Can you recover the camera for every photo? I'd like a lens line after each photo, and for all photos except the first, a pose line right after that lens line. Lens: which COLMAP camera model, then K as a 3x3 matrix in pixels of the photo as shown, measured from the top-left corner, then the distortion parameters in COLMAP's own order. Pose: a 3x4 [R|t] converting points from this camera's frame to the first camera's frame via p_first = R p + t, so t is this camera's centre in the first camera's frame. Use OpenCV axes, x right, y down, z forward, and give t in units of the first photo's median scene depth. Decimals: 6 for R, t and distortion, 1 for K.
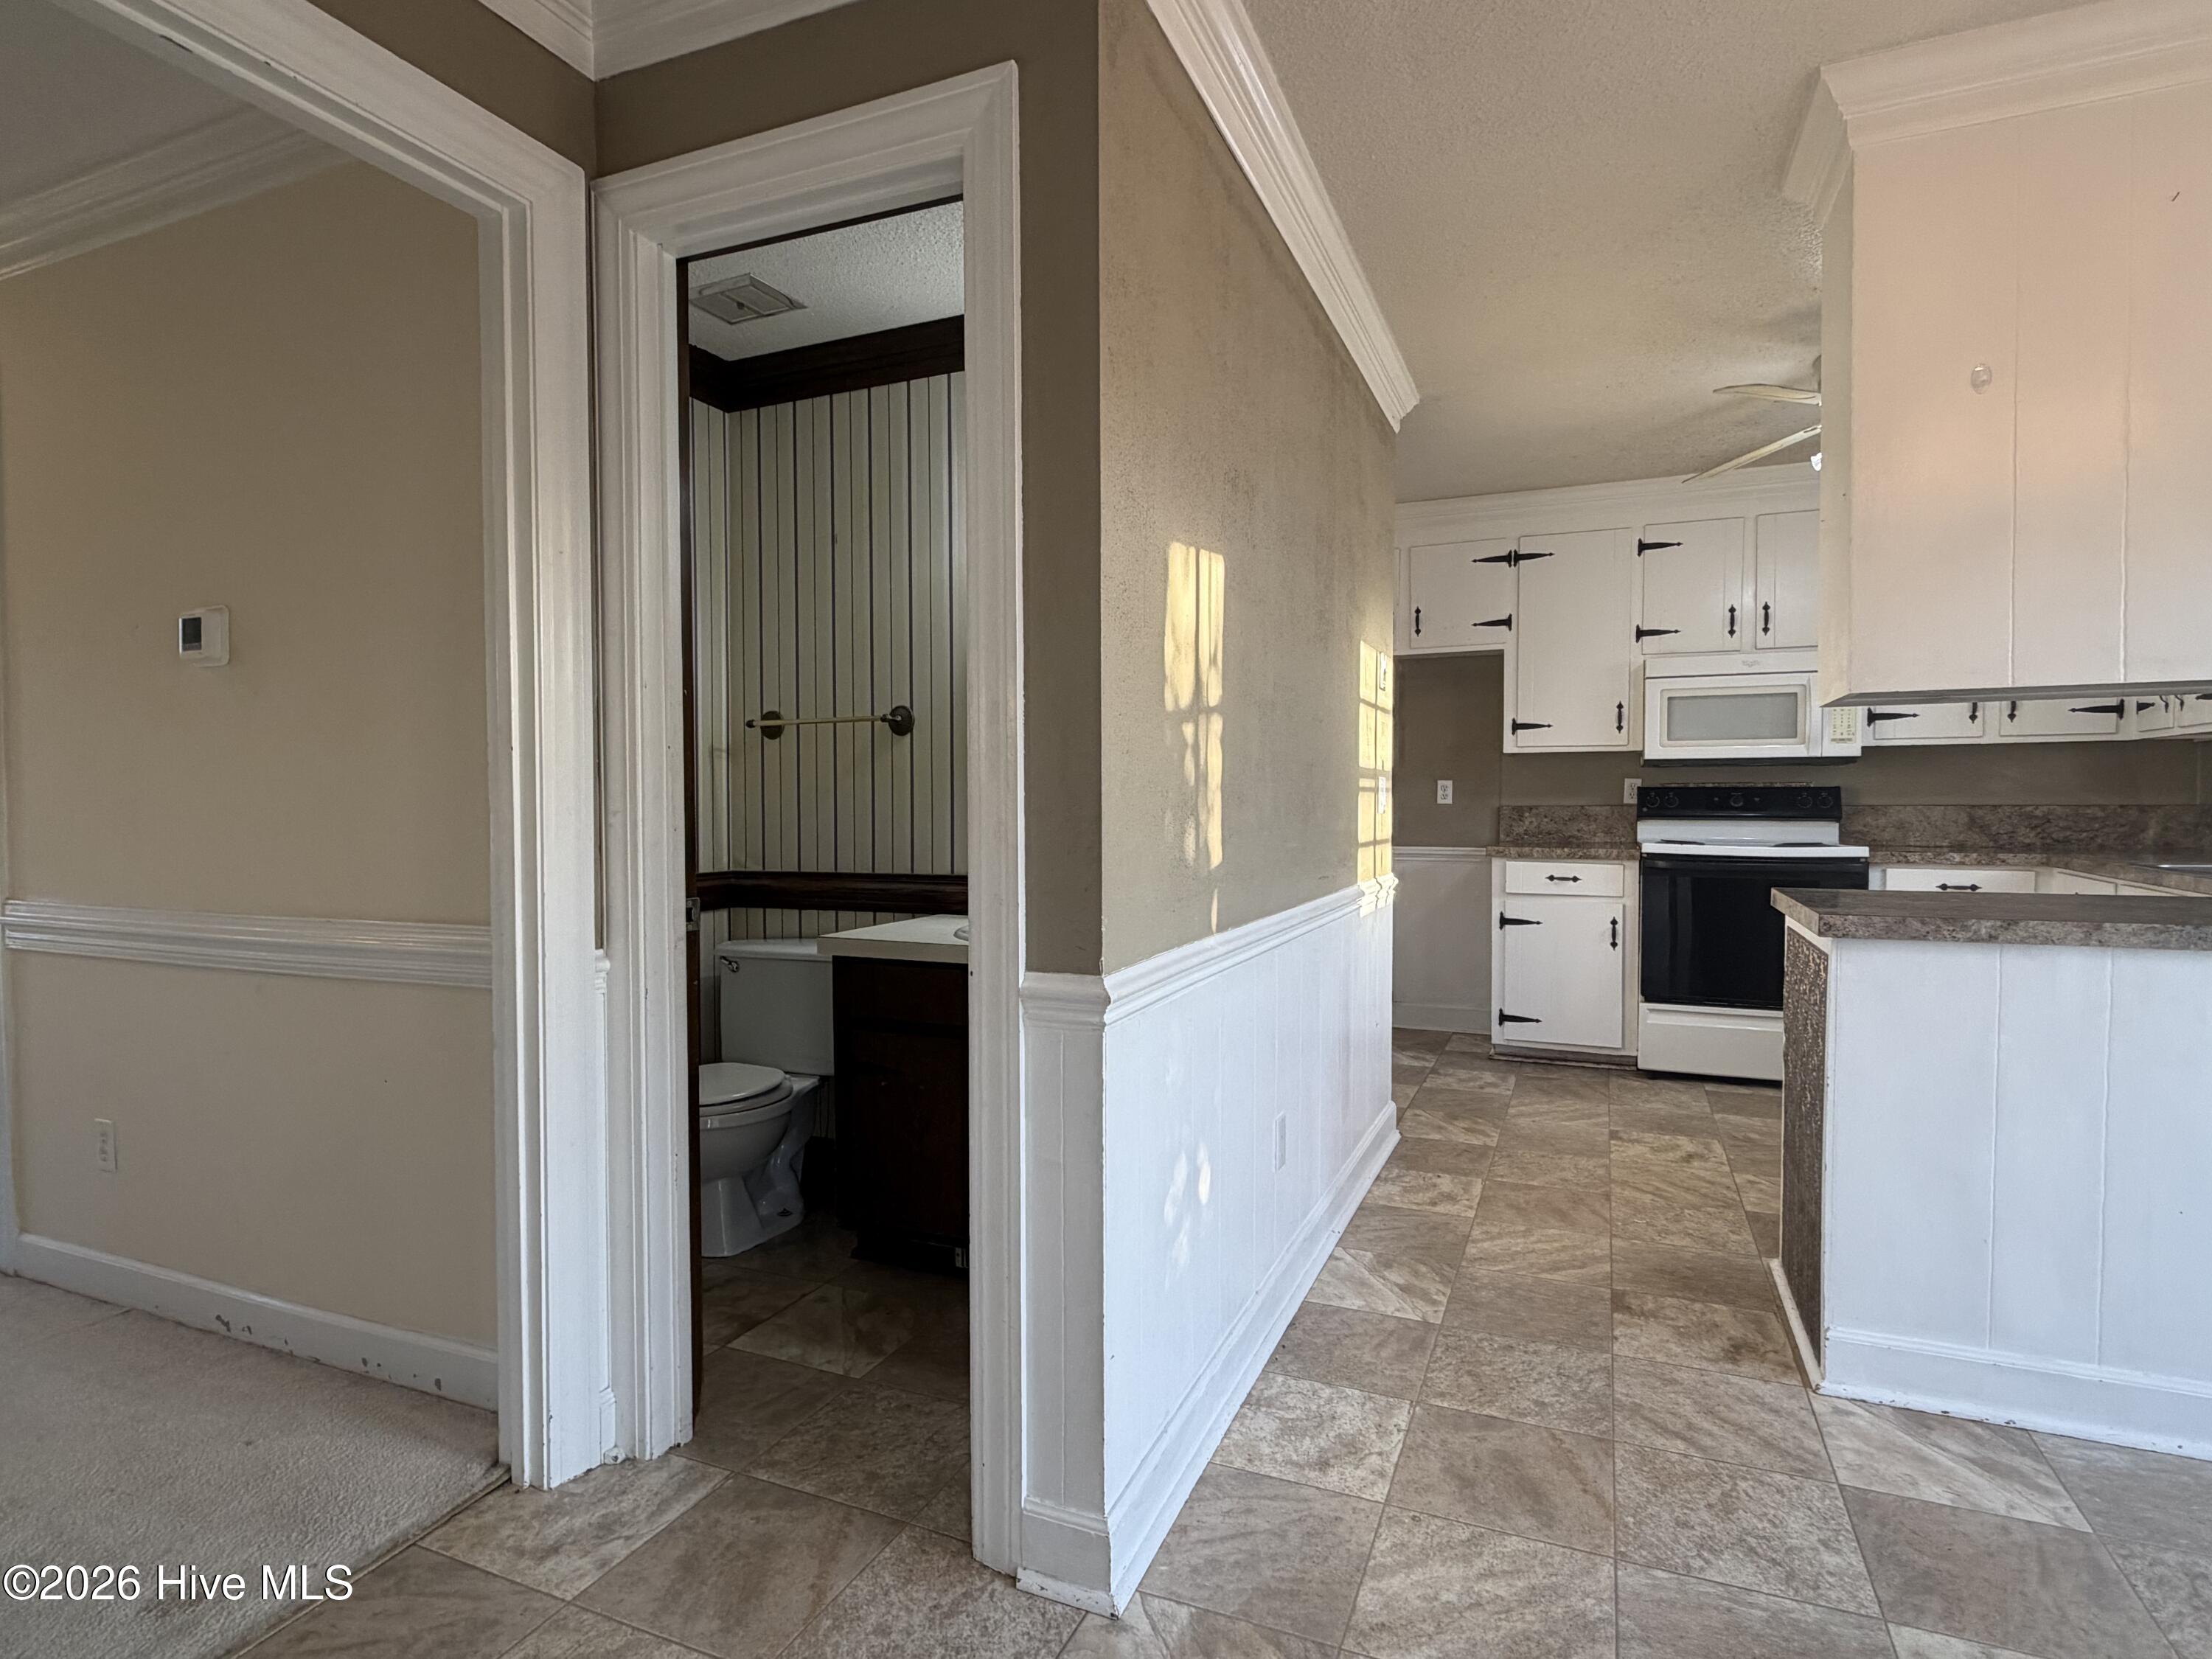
lens RADIAL K [[1154.3, 0, 1104.5], [0, 1154.3, 837.1], [0, 0, 1]] dist [-0.002535, 0.002043]
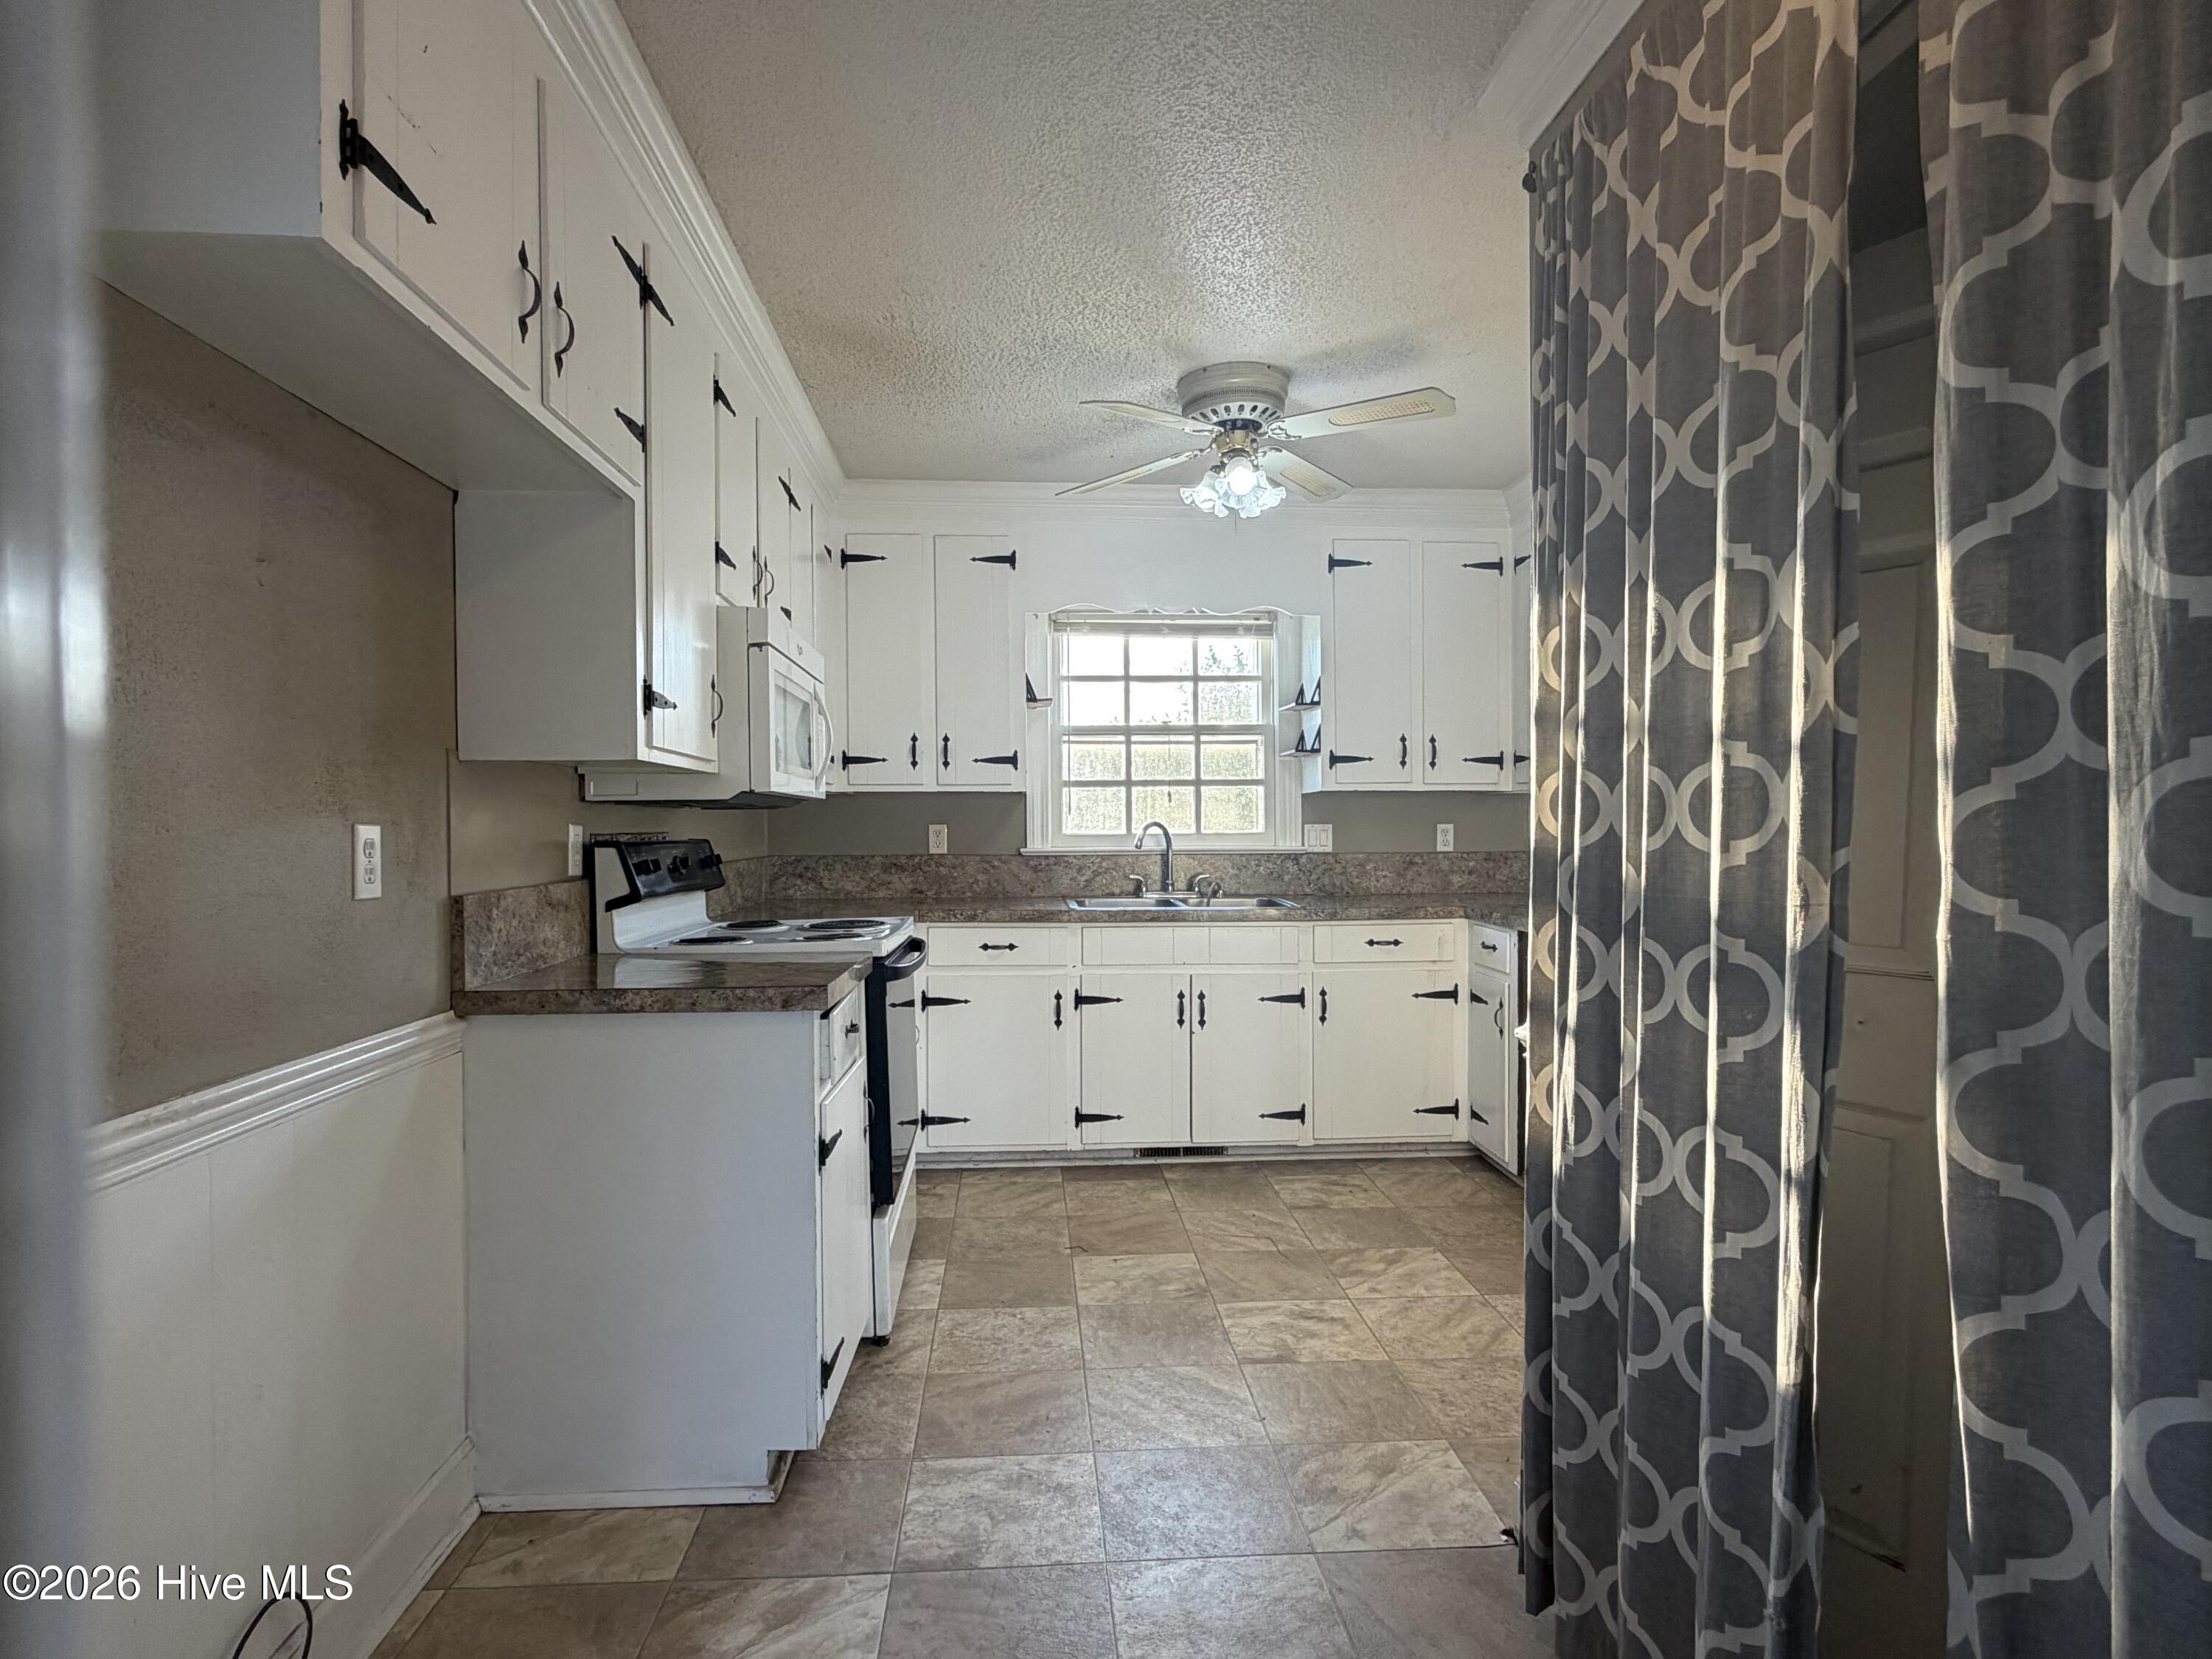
lens RADIAL K [[1154.3, 0, 1091.5], [0, 1154.3, 836.6], [0, 0, 1]] dist [-0.002535, 0.002043]
pose [[-0.452901, -0.001819, 0.891559, -0.090970], [0.036572, 0.999118, 0.020616, -0.053233], [-0.890811, 0.041943, -0.452435, 1.142963]]
